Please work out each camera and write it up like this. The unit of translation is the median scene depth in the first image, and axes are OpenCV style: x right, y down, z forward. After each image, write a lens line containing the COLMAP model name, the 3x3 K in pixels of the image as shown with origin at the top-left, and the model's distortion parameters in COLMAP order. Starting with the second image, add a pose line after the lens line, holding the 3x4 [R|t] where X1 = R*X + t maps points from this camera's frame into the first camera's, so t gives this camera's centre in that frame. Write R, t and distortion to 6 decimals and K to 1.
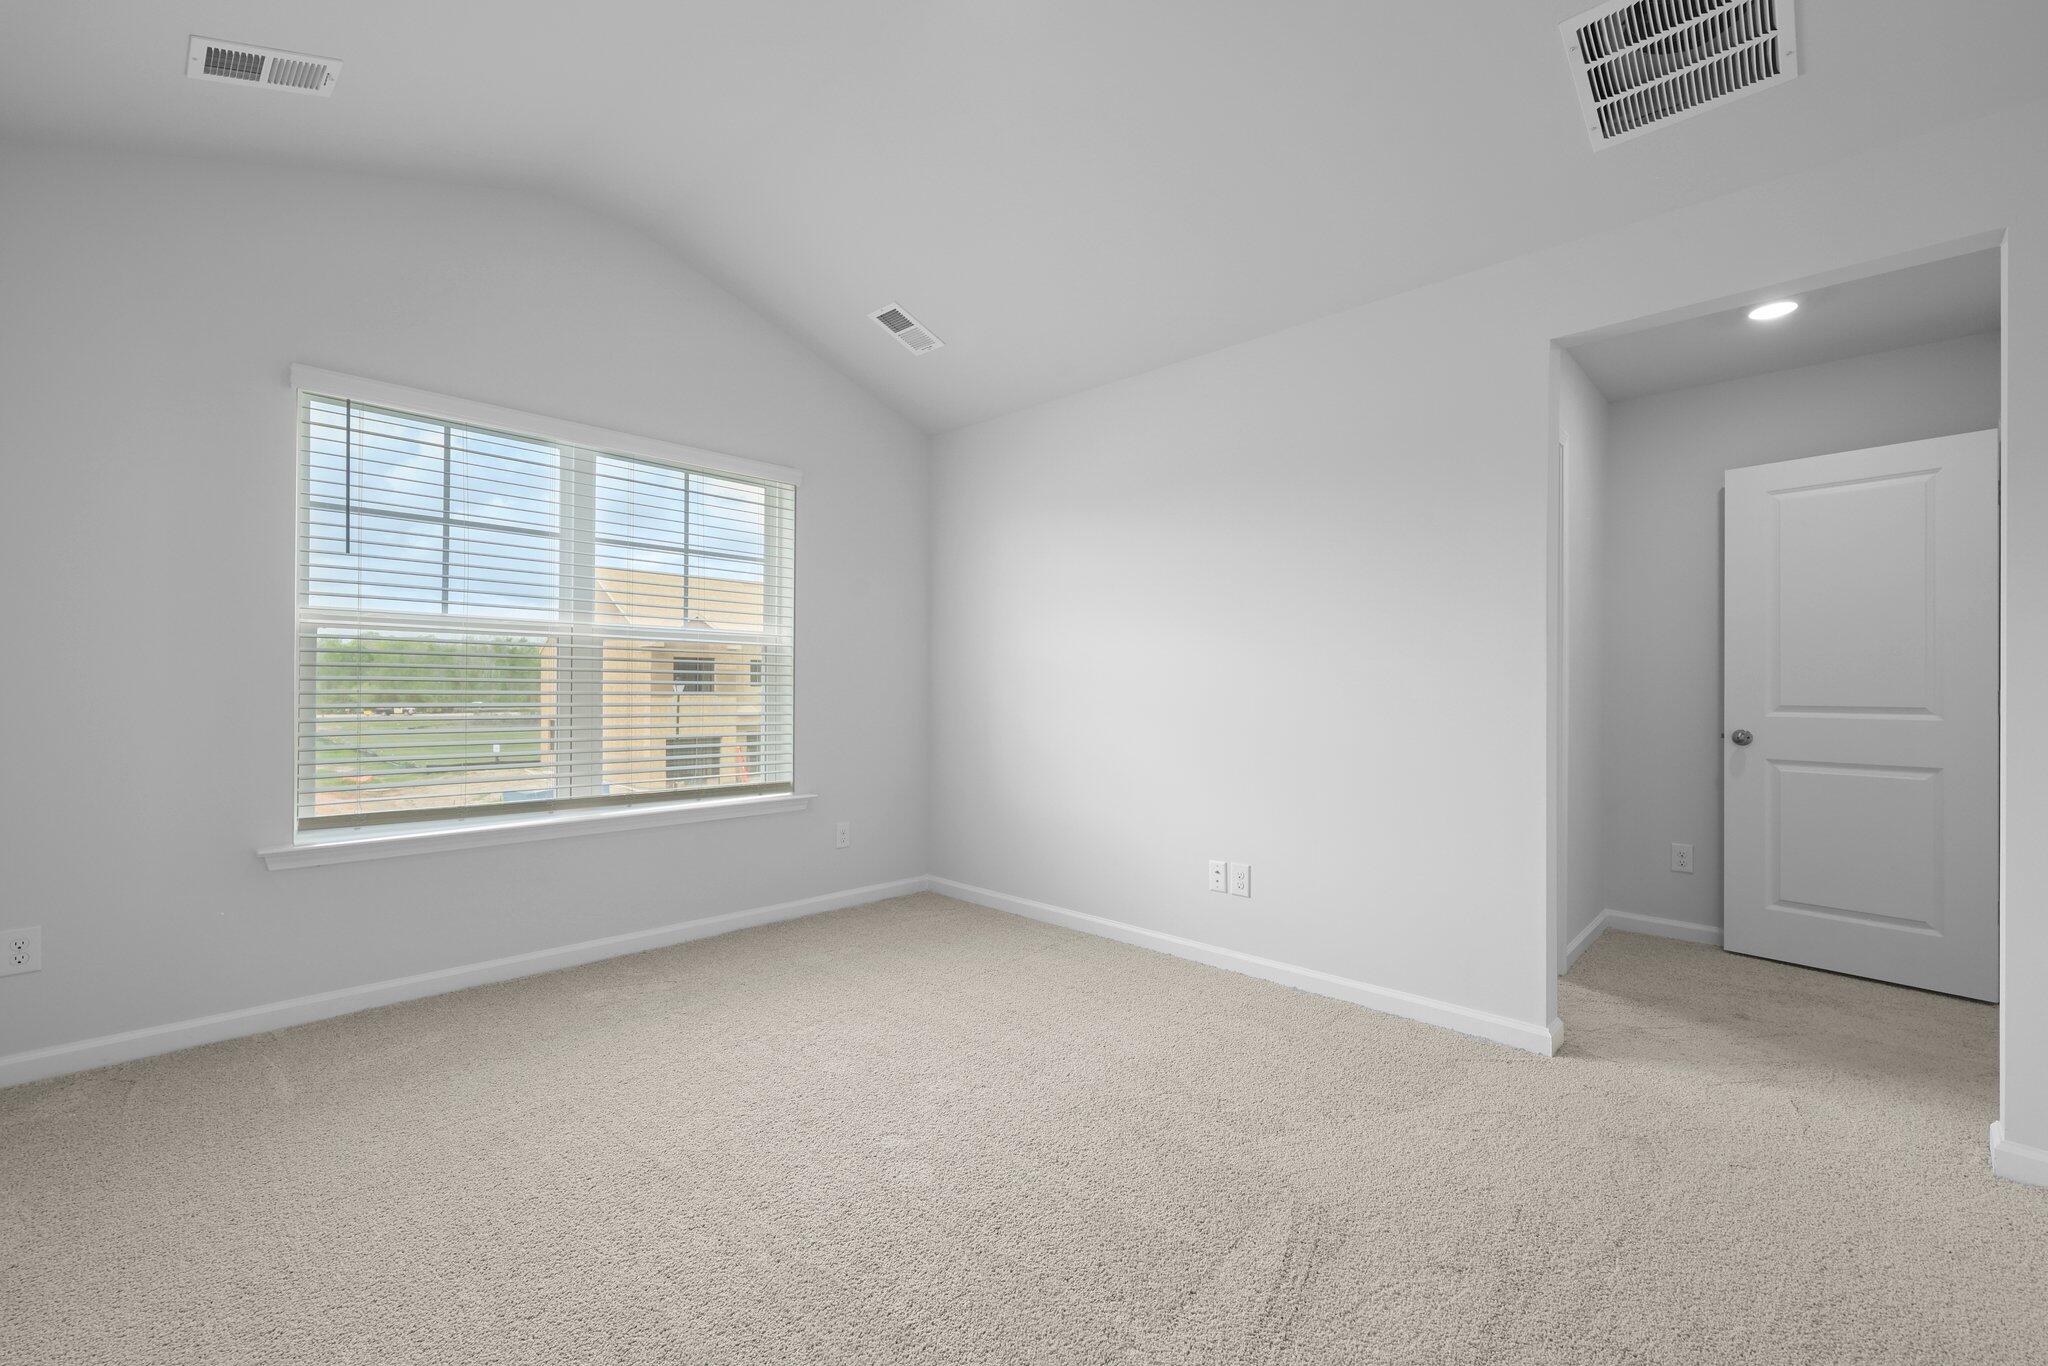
lens RADIAL K [[839.1, 0, 1023.2], [0, 839.1, 694.0], [0, 0, 1]] dist [0.001829, 0.000047]
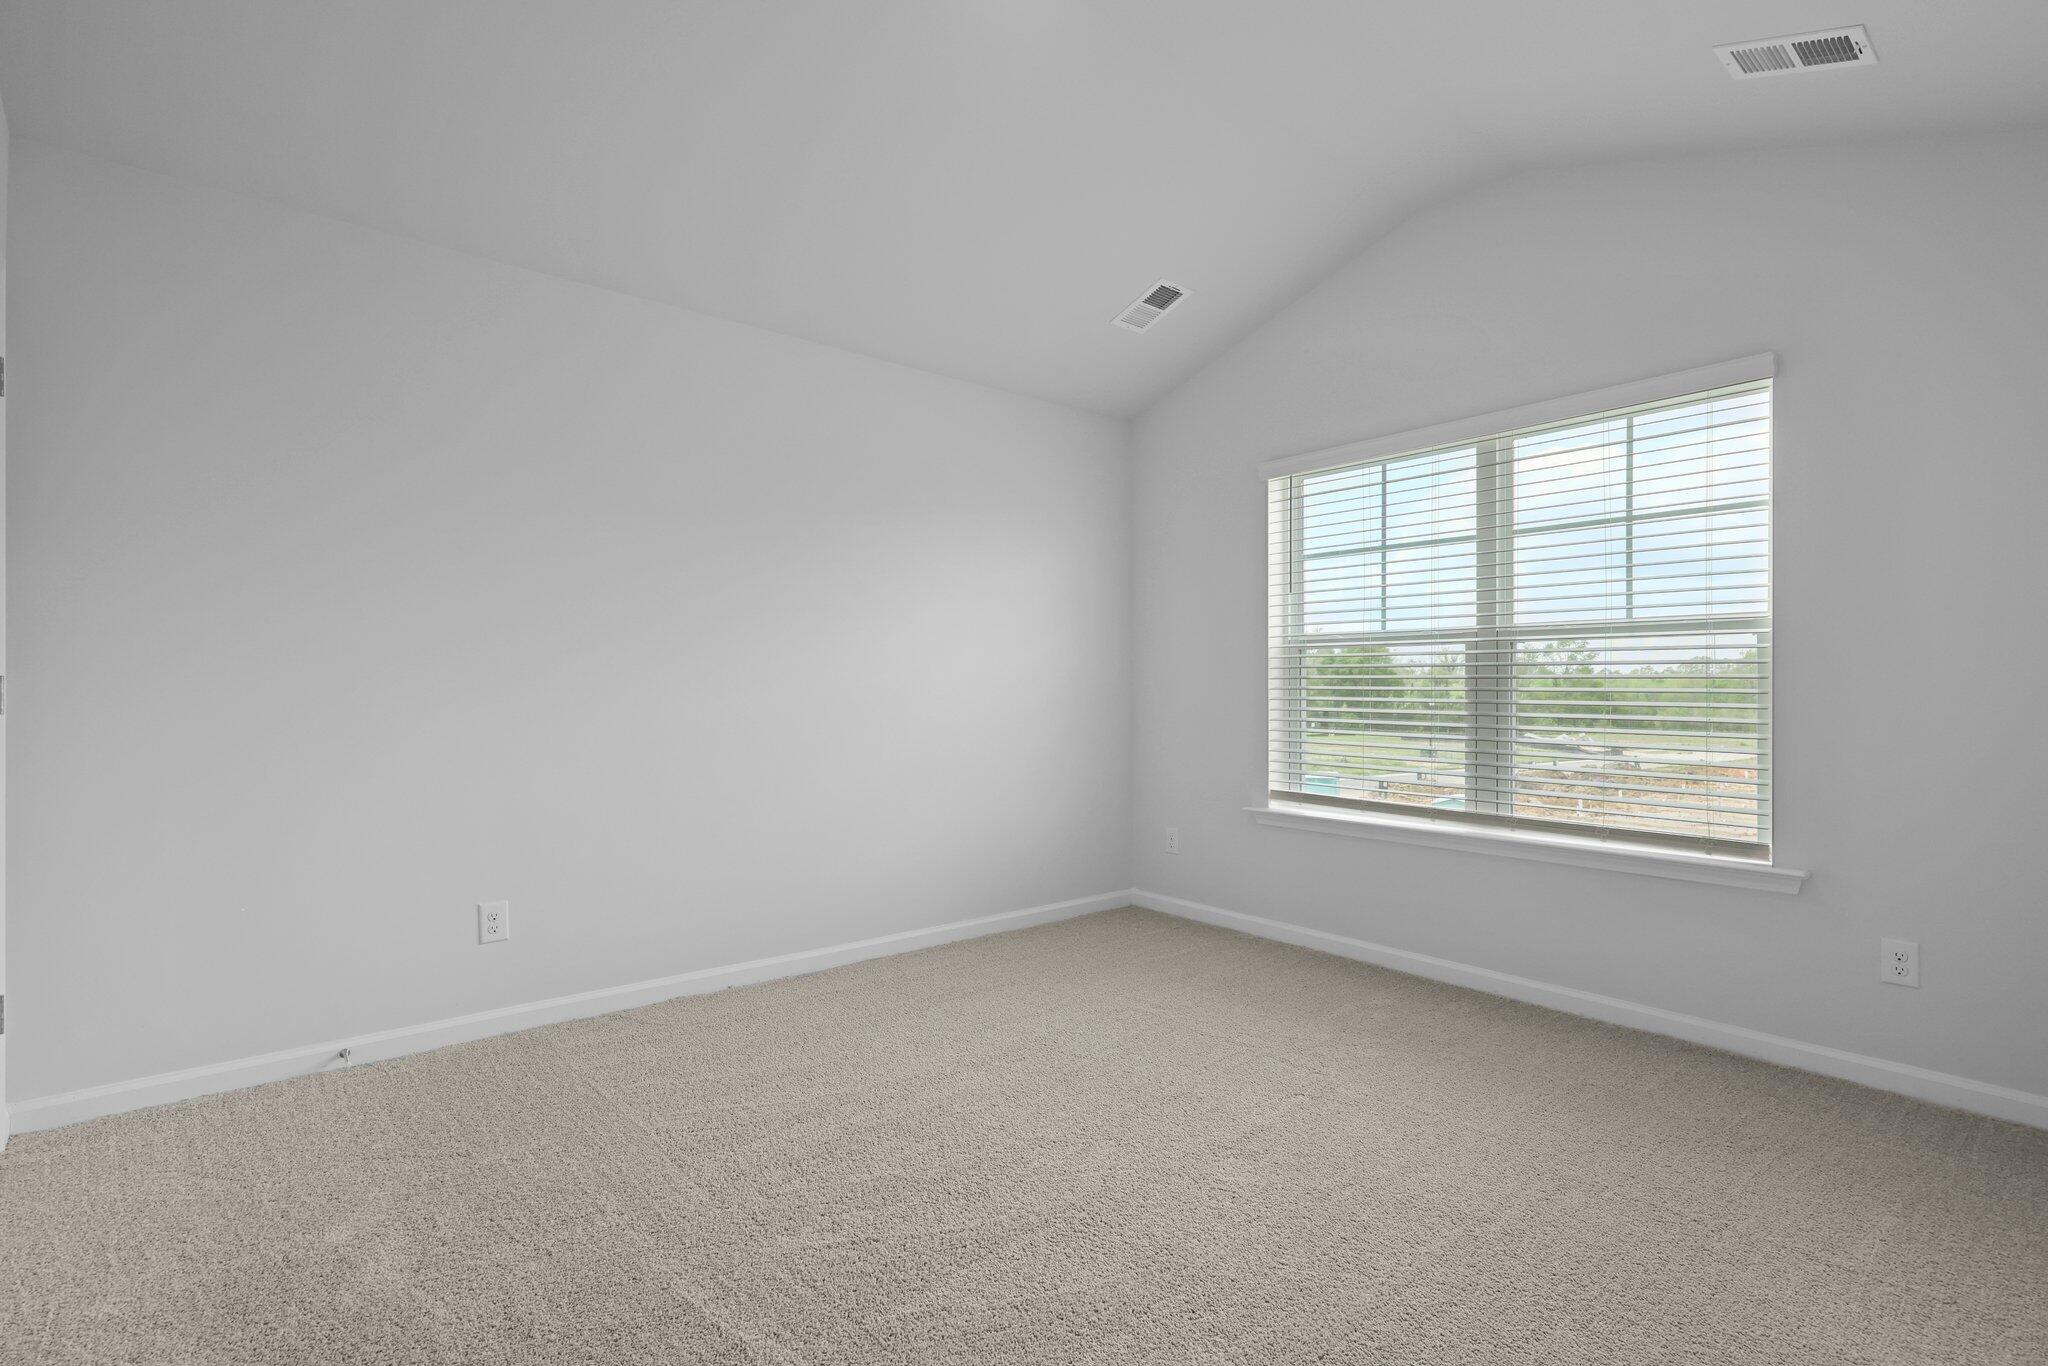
lens RADIAL K [[1028.3, 0, 1102.3], [0, 1028.3, 697.0], [0, 0, 1]] dist [-0.000390, 0.000230]
pose [[-0.082359, -0.003479, -0.996597, 0.656685], [-0.014511, 0.999892, -0.002292, 0.003072], [0.996497, 0.014273, -0.082401, 0.671953]]
